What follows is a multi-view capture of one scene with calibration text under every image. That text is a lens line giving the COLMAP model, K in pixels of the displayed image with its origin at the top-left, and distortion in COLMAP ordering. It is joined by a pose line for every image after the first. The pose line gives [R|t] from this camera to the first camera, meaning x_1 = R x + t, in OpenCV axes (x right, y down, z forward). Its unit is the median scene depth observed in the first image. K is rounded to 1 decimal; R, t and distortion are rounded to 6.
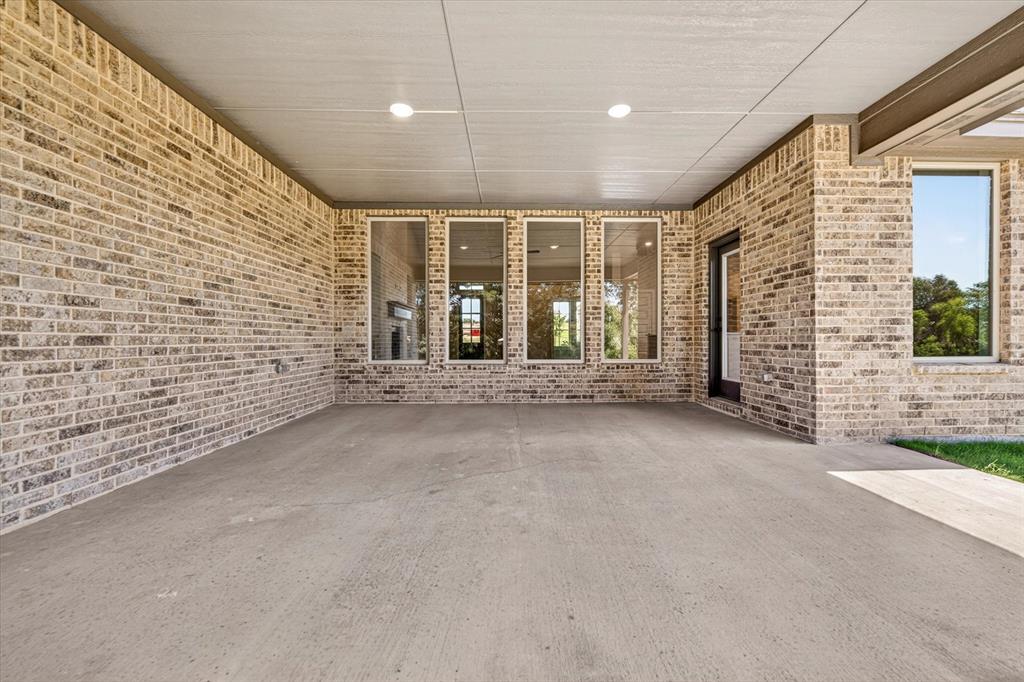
lens RADIAL K [[408.6, 0, 508.2], [0, 408.6, 339.6], [0, 0, 1]] dist [-0.000079, -0.000085]
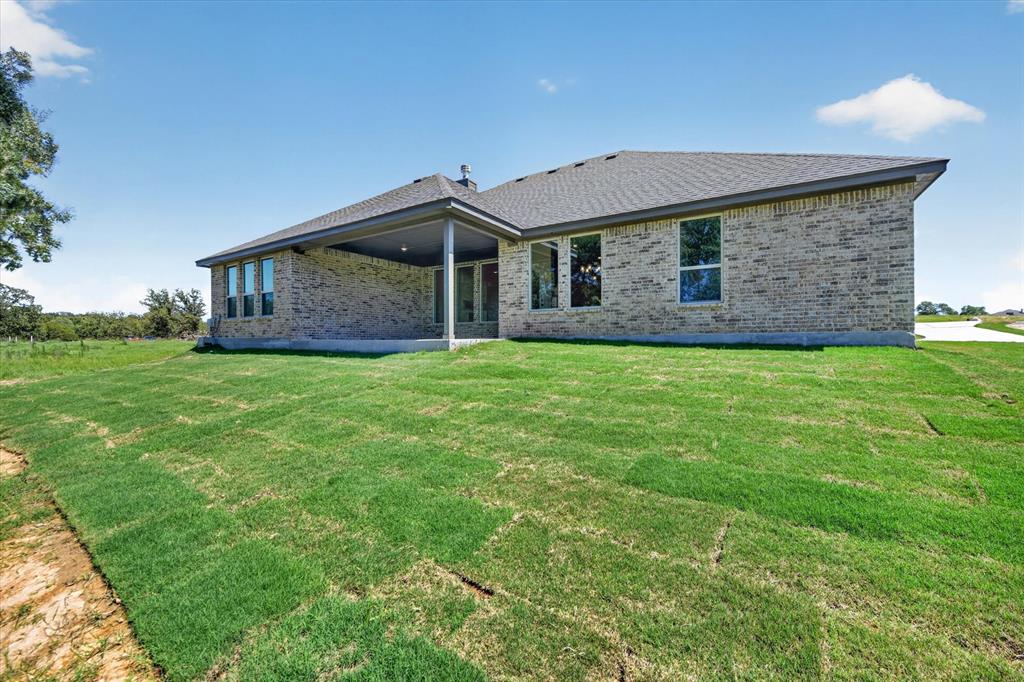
lens RADIAL K [[408.6, 0, 508.2], [0, 408.6, 339.6], [0, 0, 1]] dist [-0.000079, -0.000085]
pose [[0.832785, 0.000193, -0.553596, 2.516548], [-0.005336, 0.999956, -0.007680, 0.285892], [0.553570, 0.009350, 0.832750, -1.529386]]
